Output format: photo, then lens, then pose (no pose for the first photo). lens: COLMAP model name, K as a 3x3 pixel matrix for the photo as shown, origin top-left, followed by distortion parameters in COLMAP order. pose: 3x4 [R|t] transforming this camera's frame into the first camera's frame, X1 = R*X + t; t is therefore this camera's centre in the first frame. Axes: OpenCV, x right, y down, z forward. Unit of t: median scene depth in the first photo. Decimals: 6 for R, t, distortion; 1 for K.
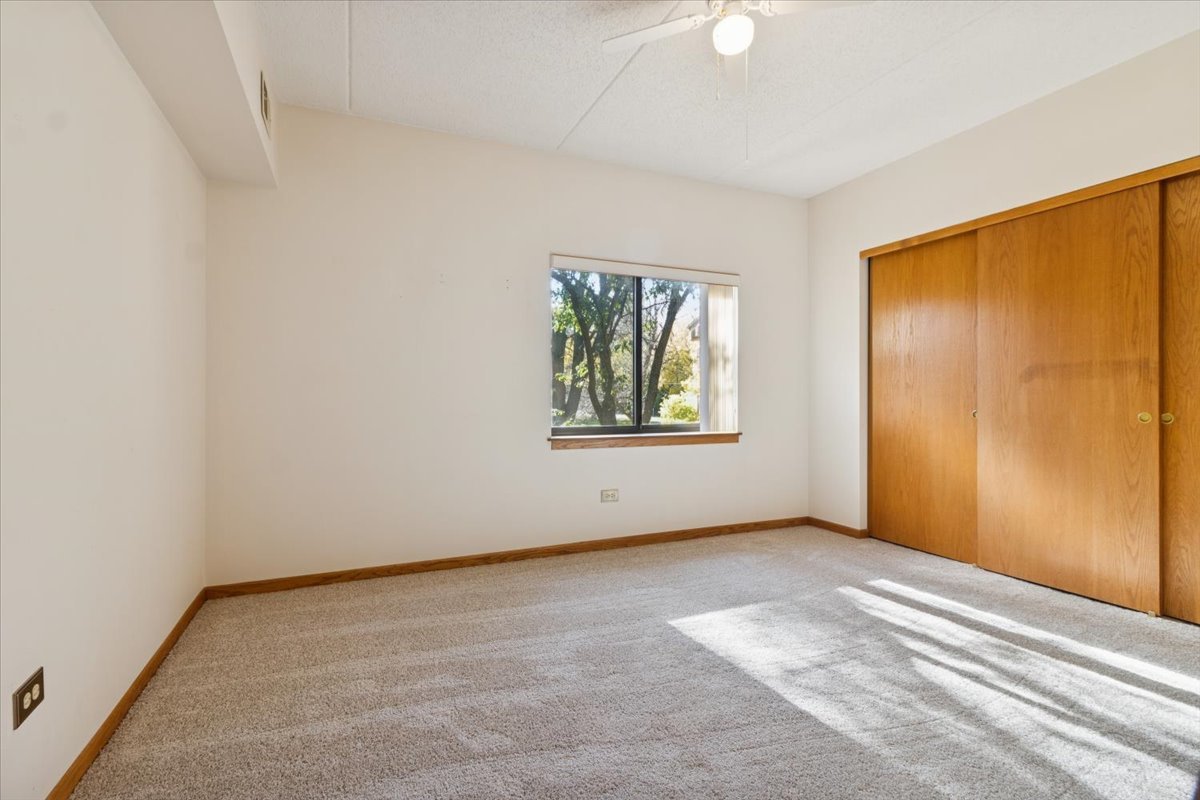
lens RADIAL K [[557.5, 0, 600.0], [0, 557.5, 400.0], [0, 0, 1]] dist [0.001505, 0.000267]
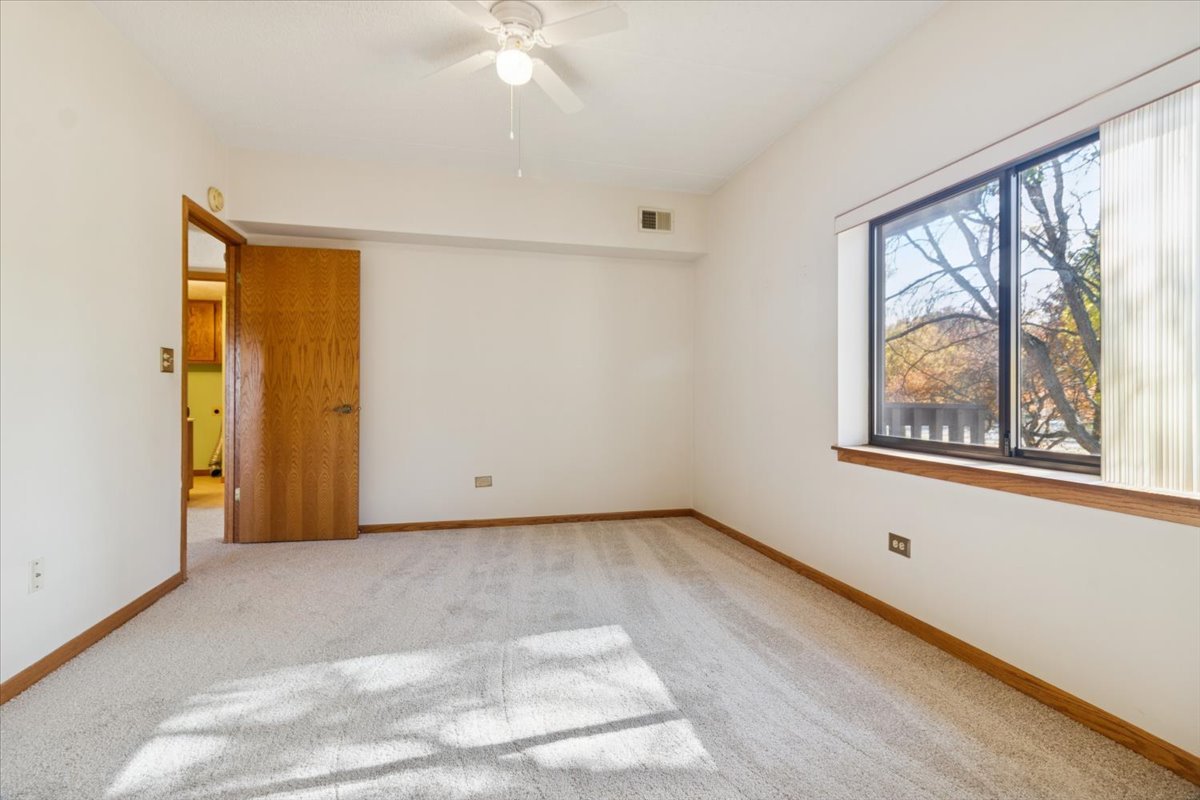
lens RADIAL K [[553.3, 0, 596.2], [0, 553.3, 384.8], [0, 0, 1]] dist [0.002185, 0.000562]
pose [[-0.181538, -0.010151, -0.983332, 0.677254], [-0.005589, 0.999941, -0.009291, -0.009557], [0.983368, 0.003810, -0.181584, 0.706548]]
